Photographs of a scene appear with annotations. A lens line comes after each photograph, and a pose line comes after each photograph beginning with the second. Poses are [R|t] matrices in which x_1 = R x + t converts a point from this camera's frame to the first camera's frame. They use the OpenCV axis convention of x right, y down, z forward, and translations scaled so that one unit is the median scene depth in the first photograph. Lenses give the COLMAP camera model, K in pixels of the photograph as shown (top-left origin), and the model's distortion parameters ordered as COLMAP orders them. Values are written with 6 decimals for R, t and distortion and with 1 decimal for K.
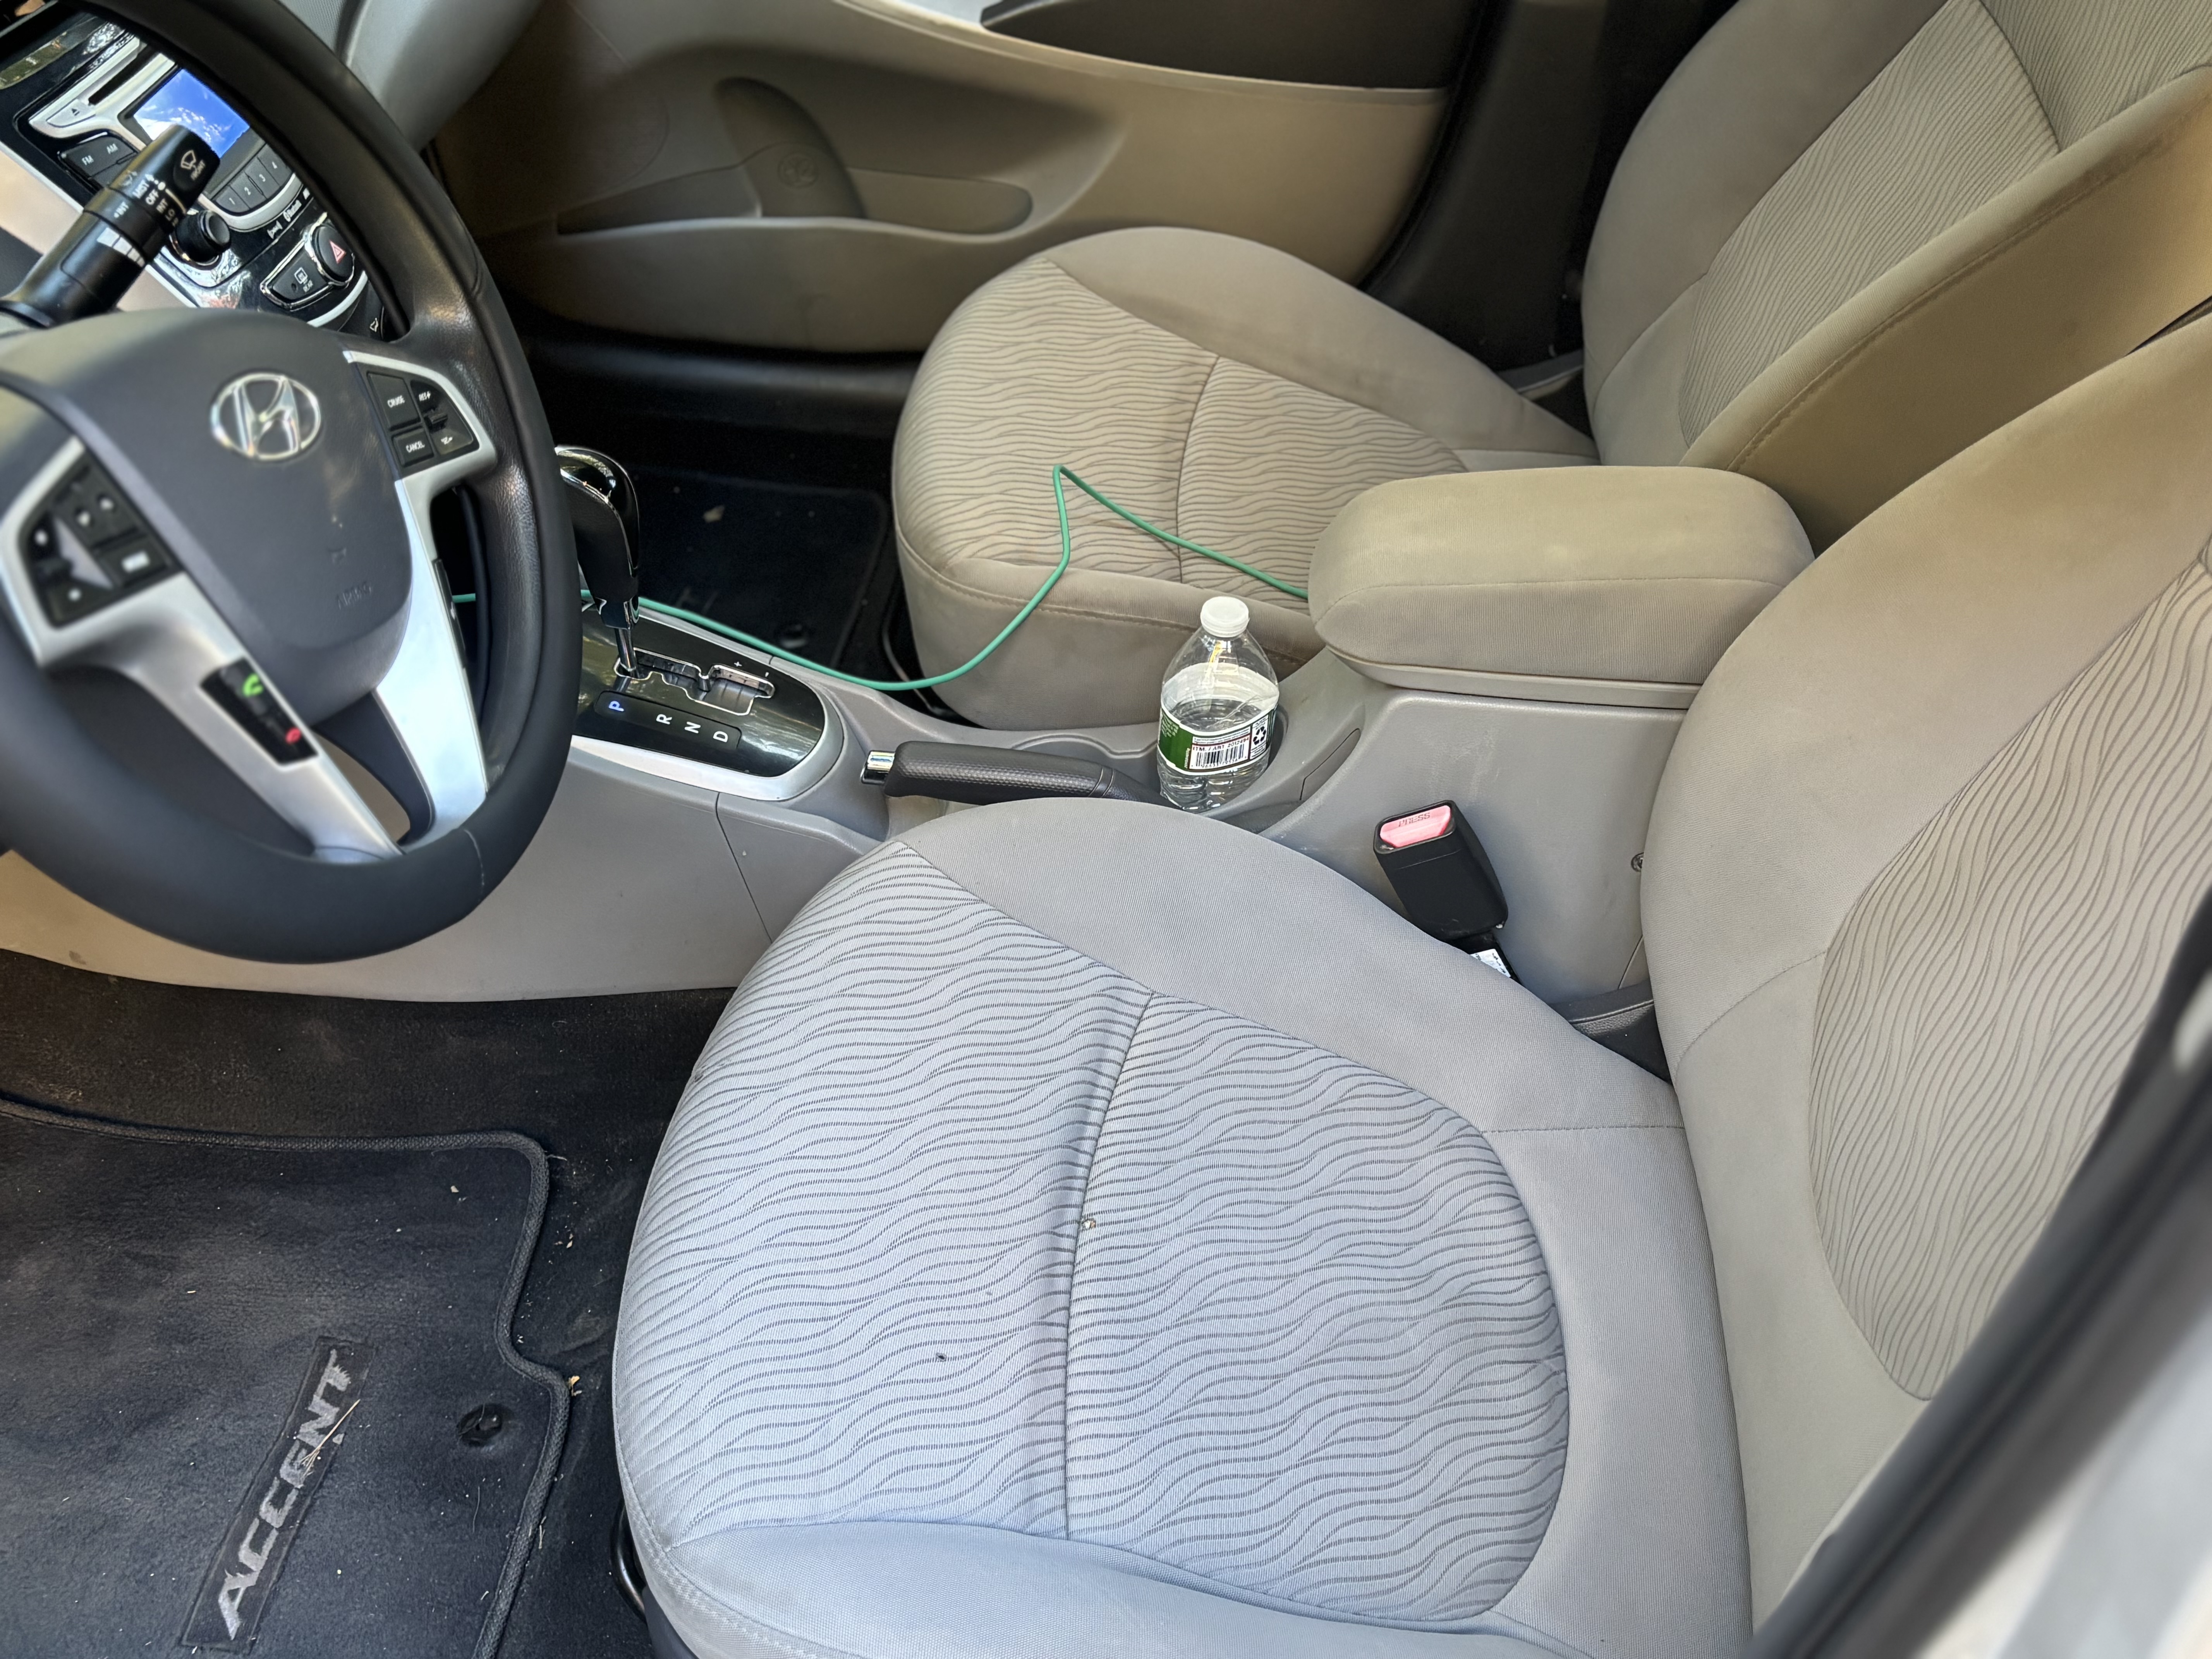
lens RADIAL K [[2197.5, 0, 1106.0], [0, 2197.5, 829.5], [0, 0, 1]] dist [0.082927, -0.153286]
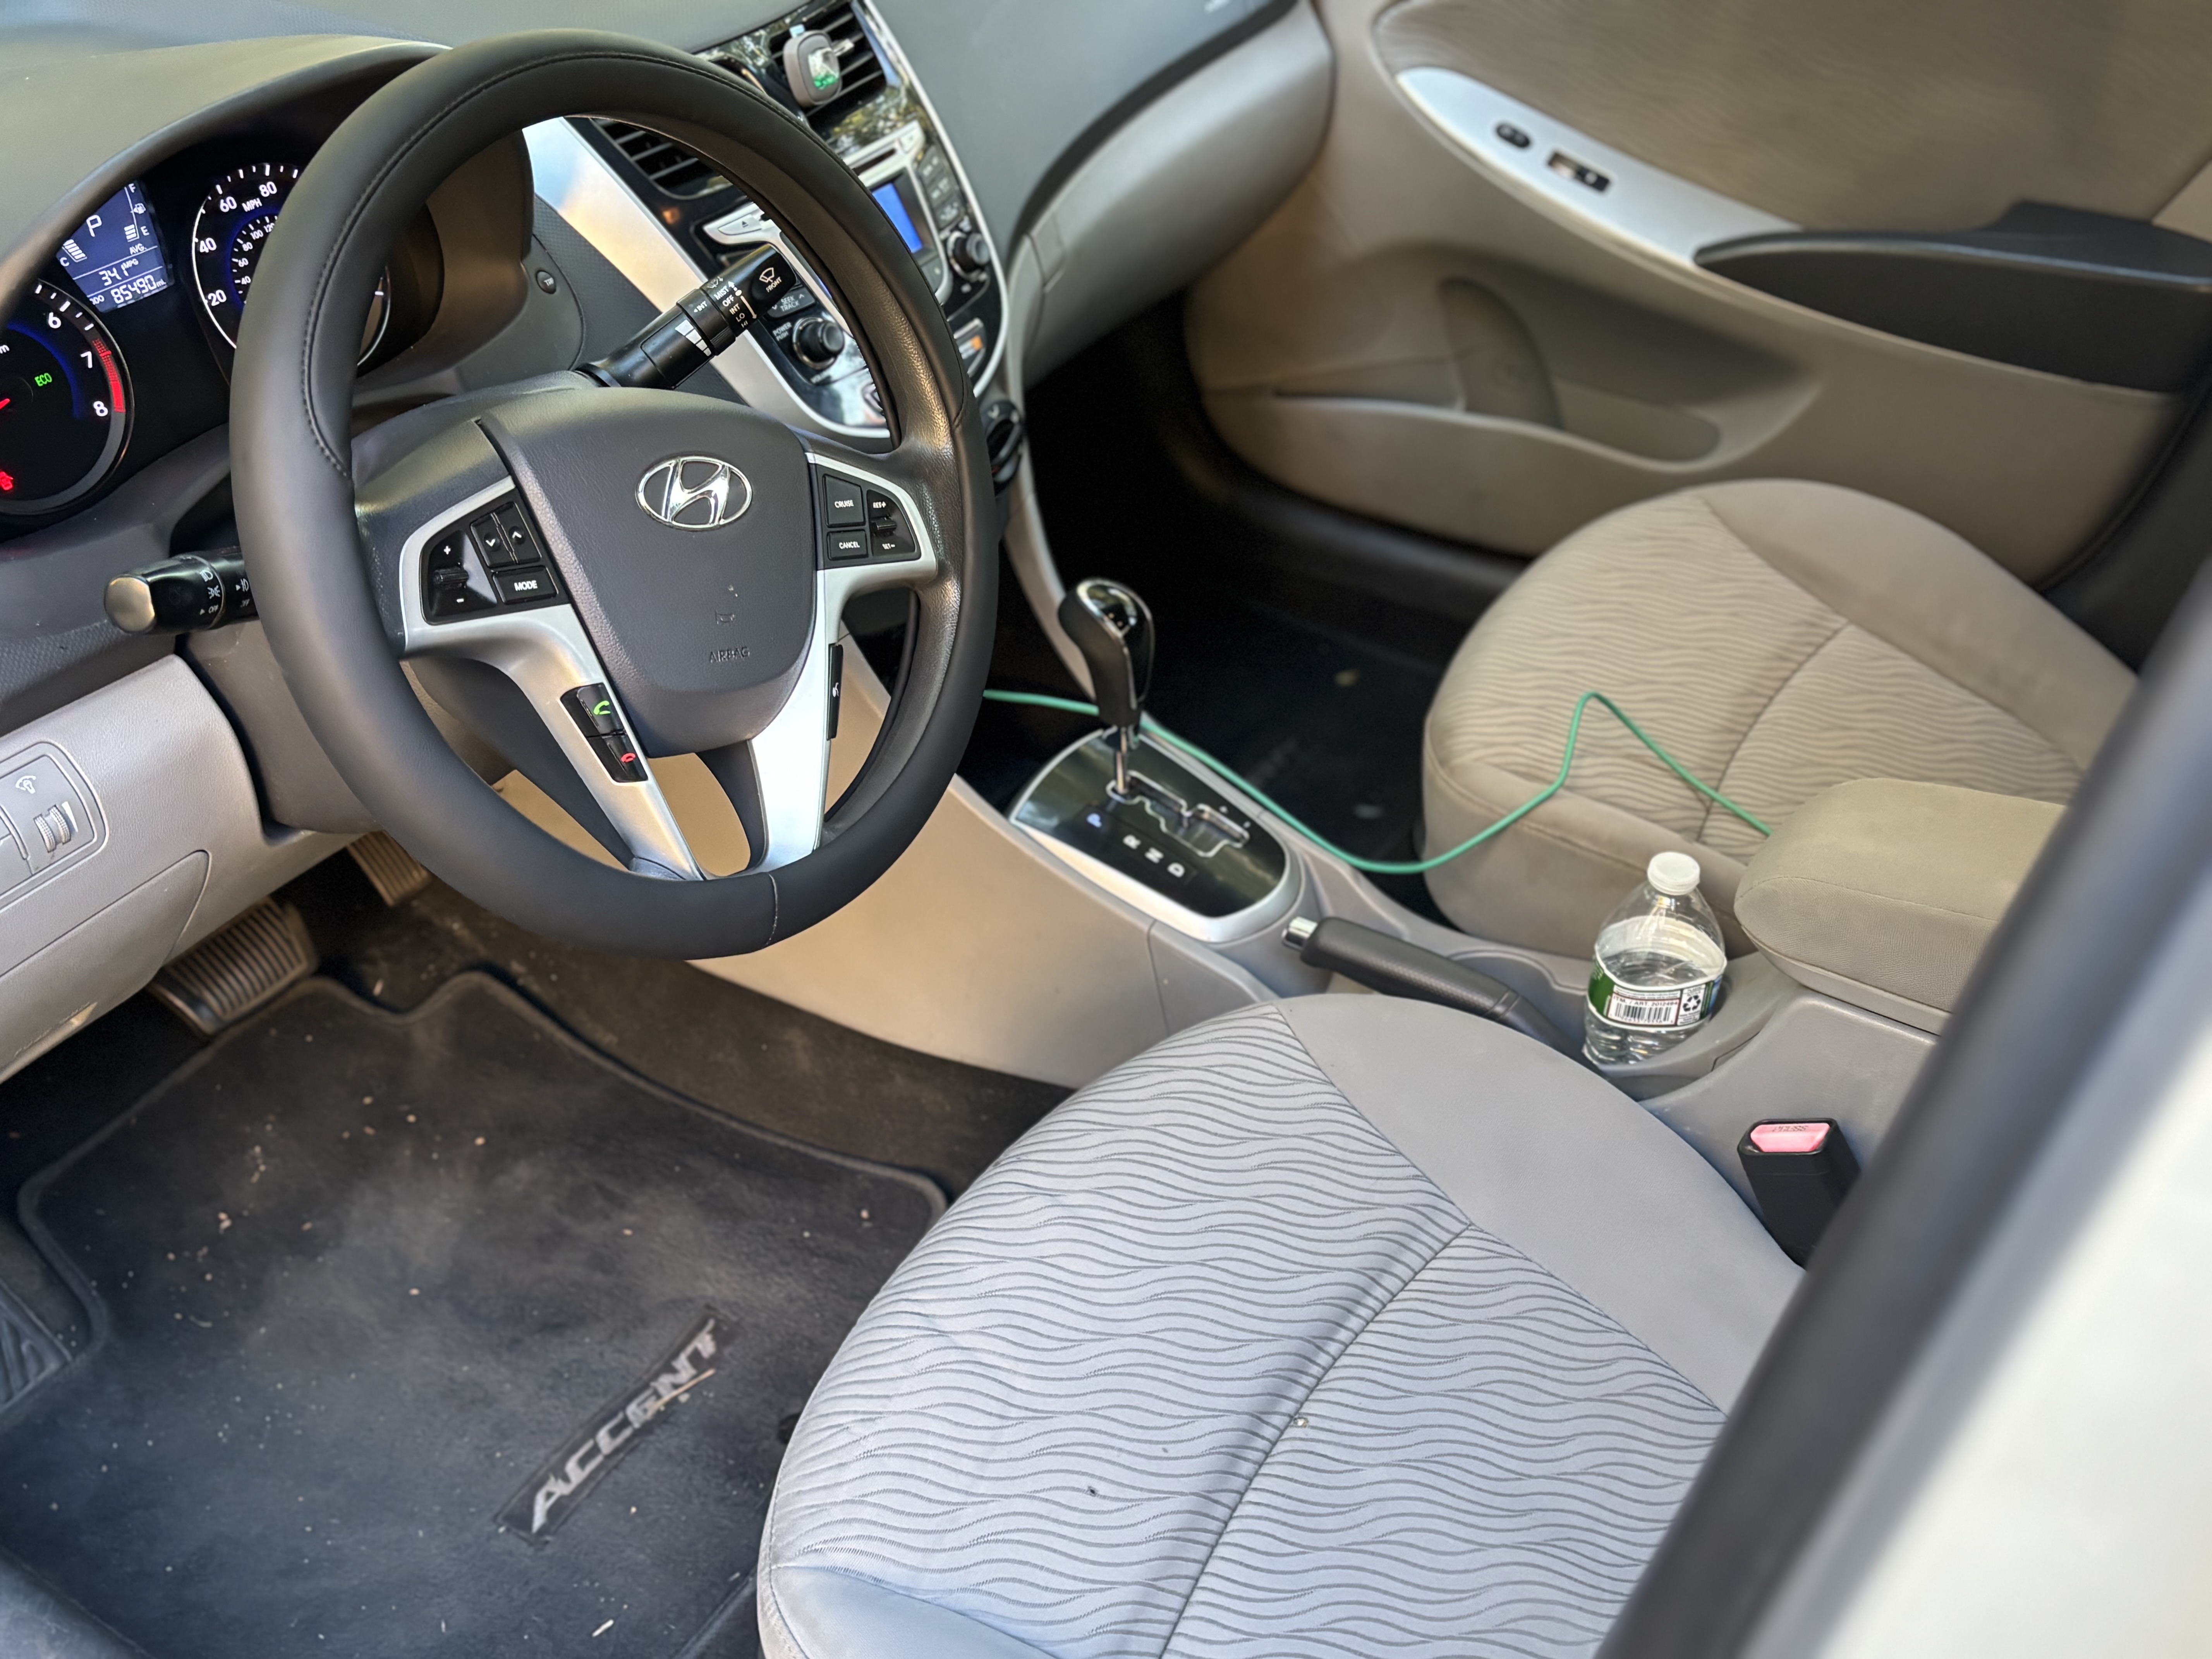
lens RADIAL K [[2162.4, 0, 1005.5], [0, 2162.4, 819.6], [0, 0, 1]] dist [0.283937, -1.180366]
pose [[0.899795, 0.232662, -0.369103, 0.163939], [-0.260145, 0.965226, -0.025752, -0.021752], [0.350276, 0.119192, 0.929032, -0.000101]]
